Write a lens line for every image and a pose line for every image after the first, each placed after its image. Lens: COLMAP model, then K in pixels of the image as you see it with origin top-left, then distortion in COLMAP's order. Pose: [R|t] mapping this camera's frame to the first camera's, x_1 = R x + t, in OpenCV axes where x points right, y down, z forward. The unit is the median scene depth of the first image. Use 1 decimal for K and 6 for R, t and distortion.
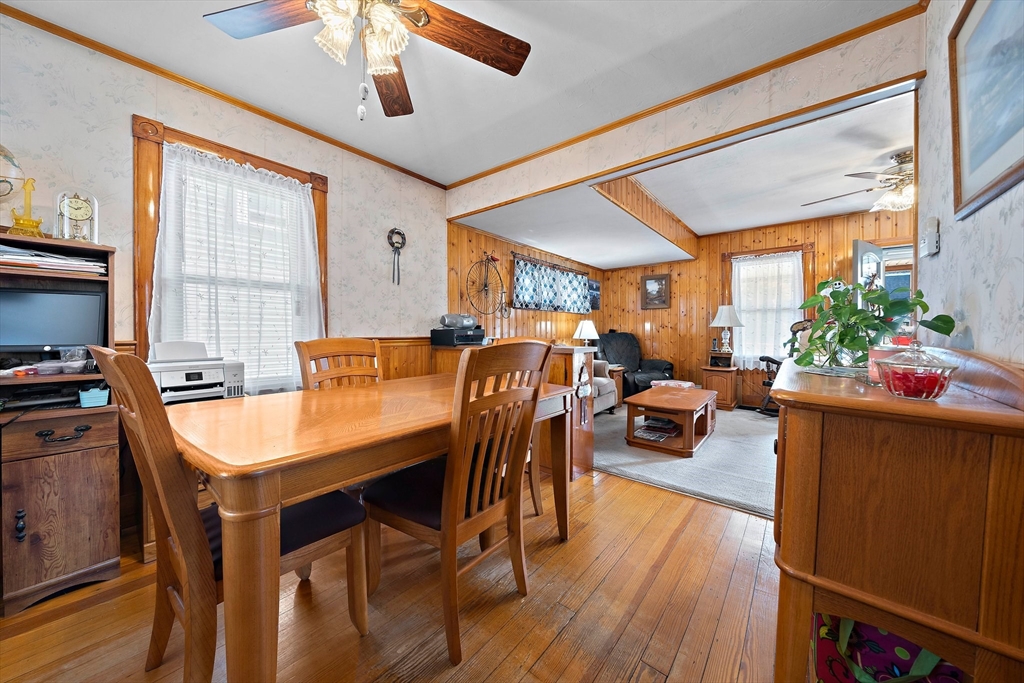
lens RADIAL K [[350.5, 0, 506.2], [0, 350.5, 336.3], [0, 0, 1]] dist [-0.010147, 0.000805]
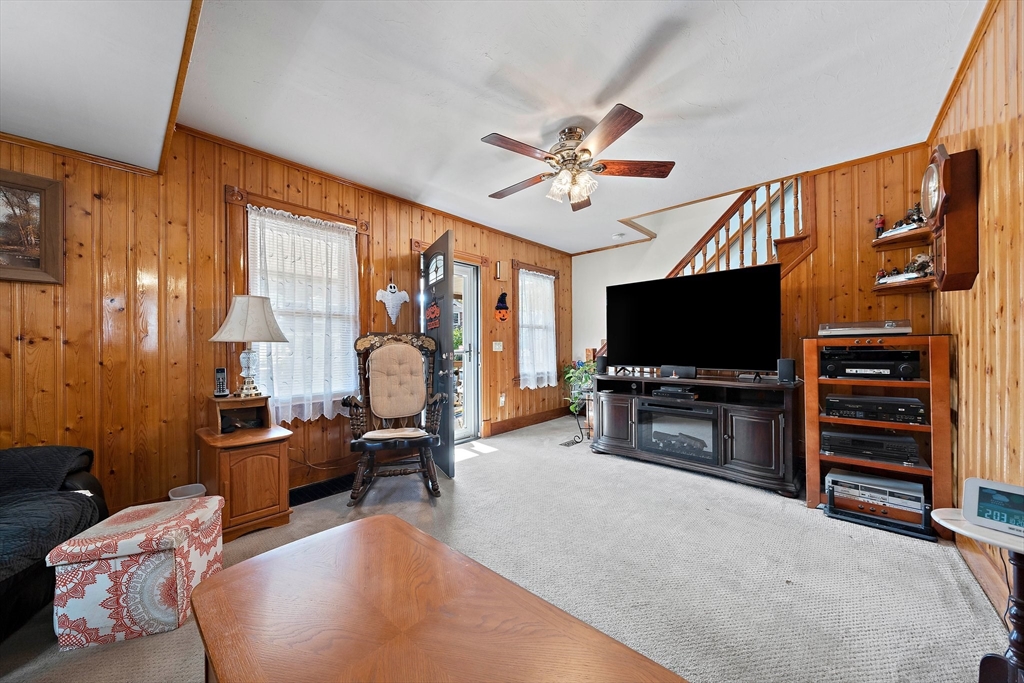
lens RADIAL K [[350.5, 0, 496.3], [0, 350.5, 346.3], [0, 0, 1]] dist [-0.010147, 0.000805]
pose [[0.056592, -0.000103, 0.998397, 0.200643], [0.020892, 0.999781, -0.001081, -0.015256], [-0.998179, 0.020919, 0.056581, 0.706744]]
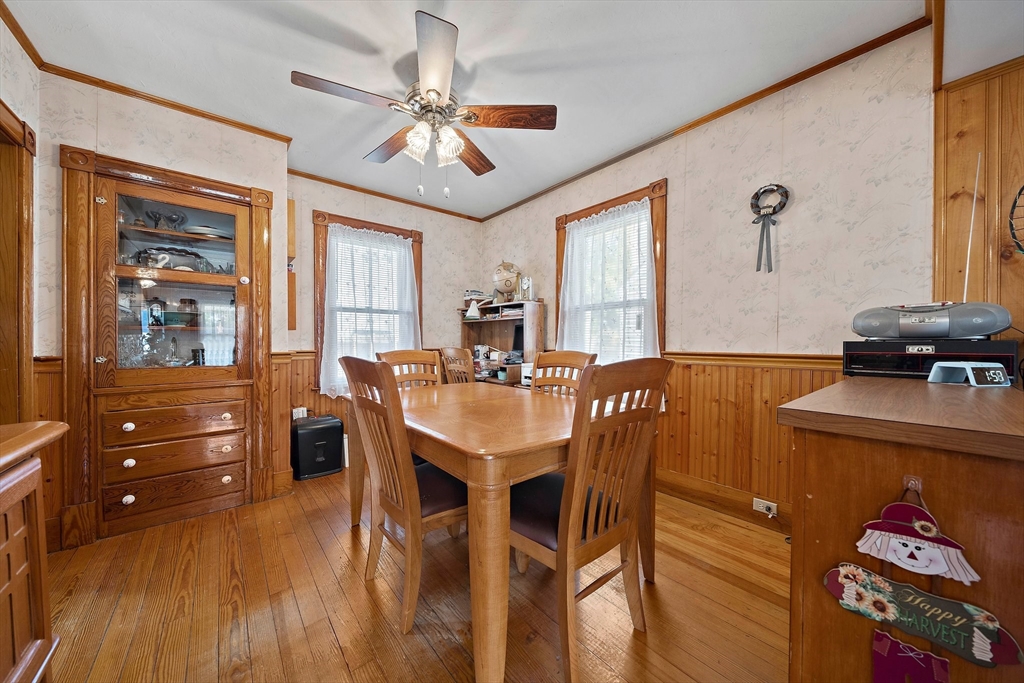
lens RADIAL K [[350.5, 0, 503.9], [0, 350.5, 345.0], [0, 0, 1]] dist [-0.010147, 0.000805]
pose [[-0.186206, 0.006774, -0.982487, 0.281979], [-0.013012, 0.999872, 0.009360, -0.009150], [0.982425, 0.014527, -0.186094, 0.443637]]
